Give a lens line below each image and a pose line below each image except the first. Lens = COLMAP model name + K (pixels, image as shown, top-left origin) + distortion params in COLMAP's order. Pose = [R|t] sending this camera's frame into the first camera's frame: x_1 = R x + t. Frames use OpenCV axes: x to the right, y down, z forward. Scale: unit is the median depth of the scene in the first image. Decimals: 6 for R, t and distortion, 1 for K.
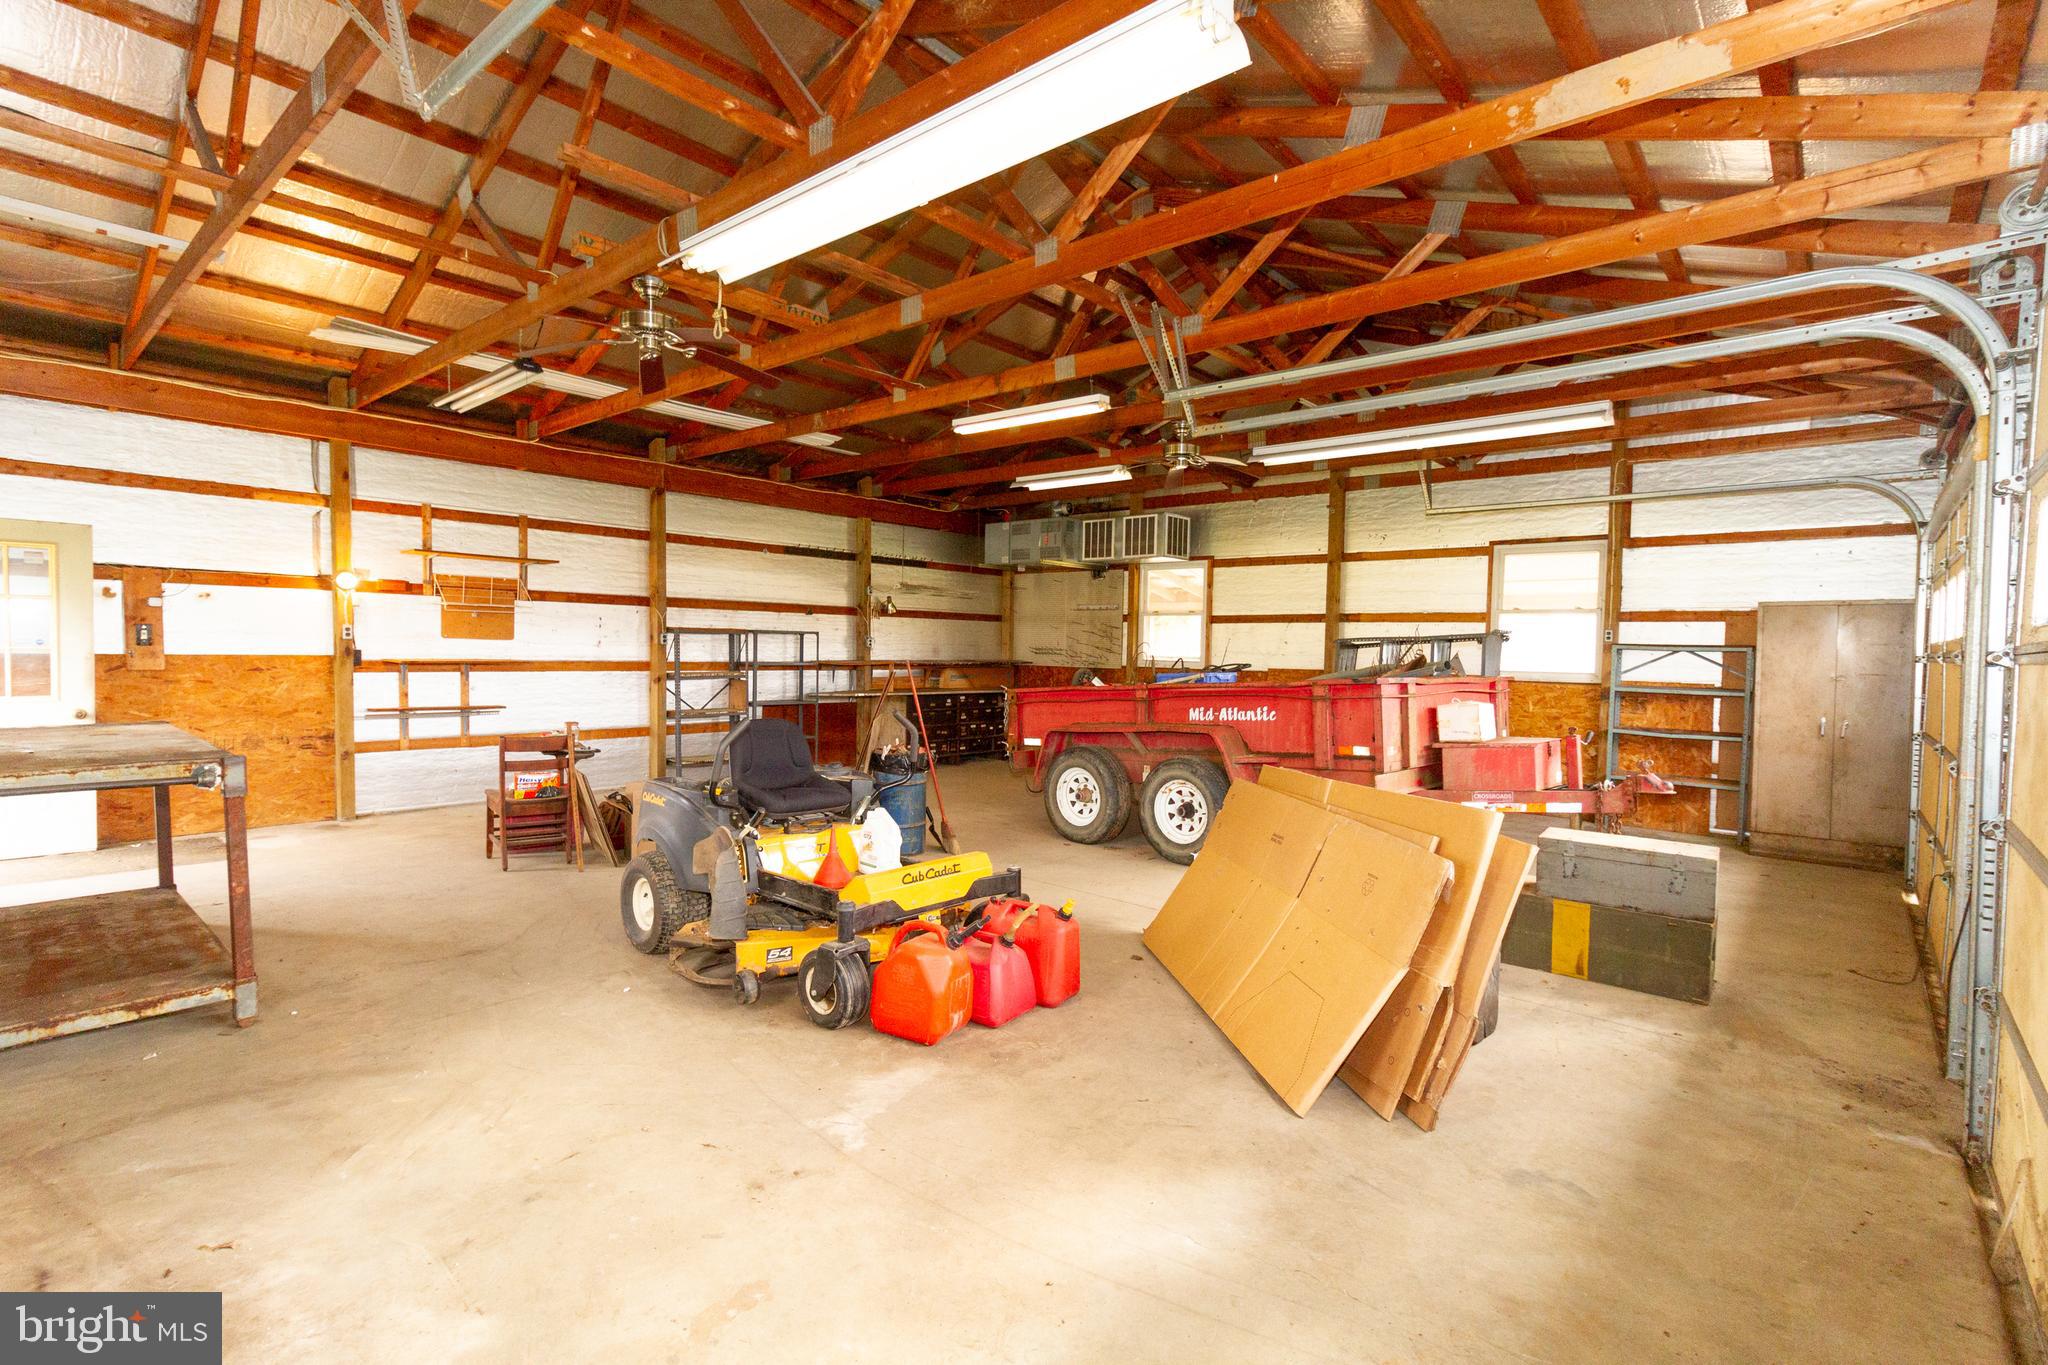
lens RADIAL K [[948.3, 0, 1037.1], [0, 948.3, 678.8], [0, 0, 1]] dist [0.002140, 0.001853]
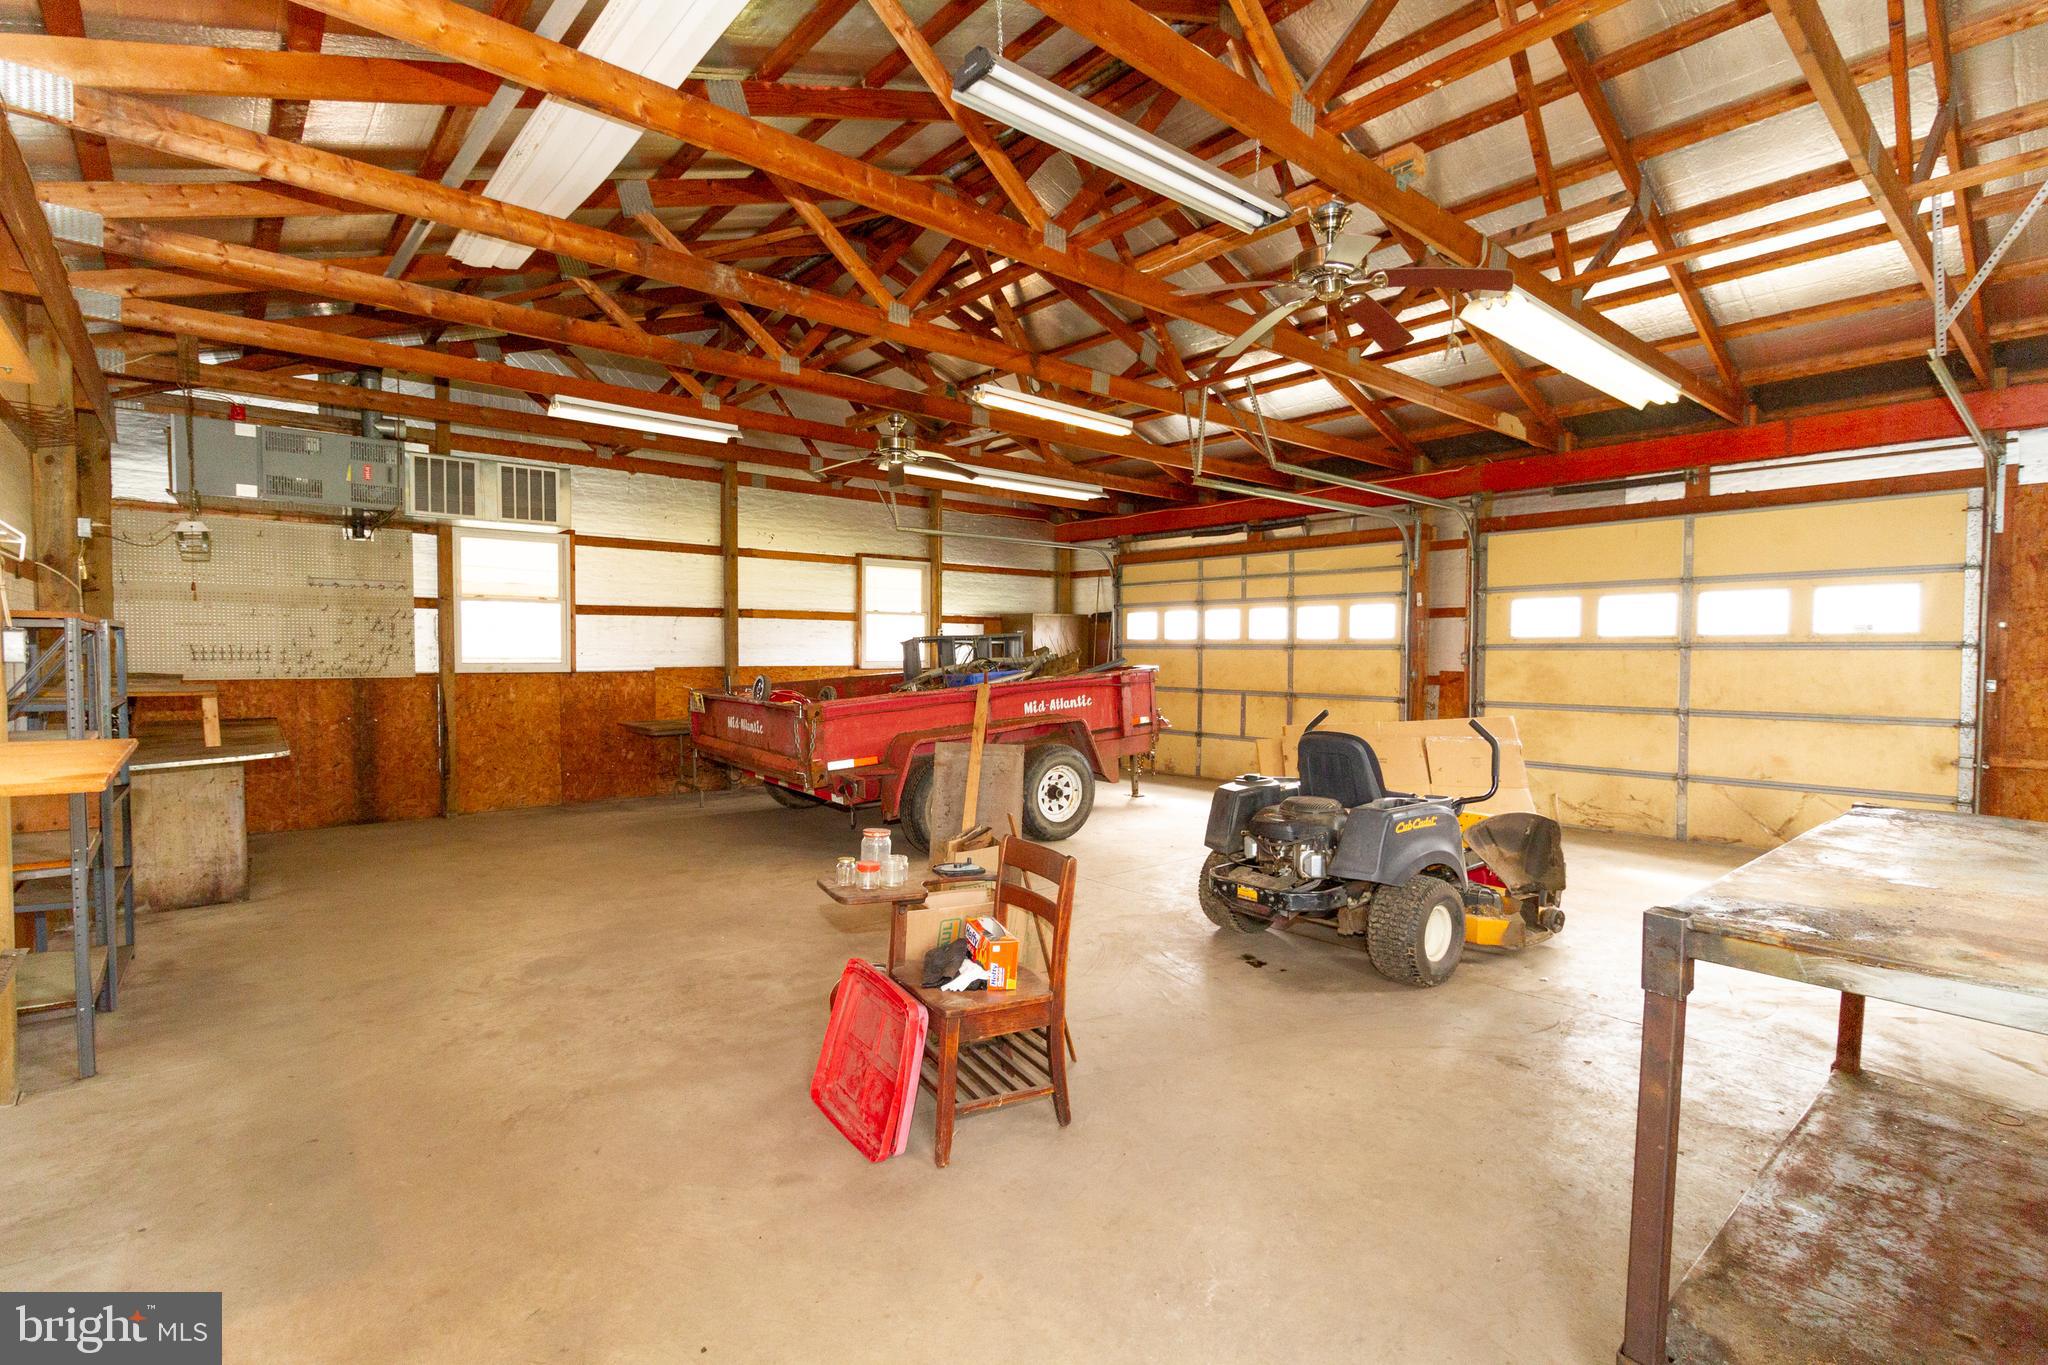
lens RADIAL K [[948.3, 0, 1034.9], [0, 948.3, 682.2], [0, 0, 1]] dist [0.002140, 0.001853]
pose [[0.134715, -0.053185, 0.989456, -0.620261], [0.032054, 0.998270, 0.049294, -0.031214], [-0.990366, 0.025075, 0.136187, 0.564830]]
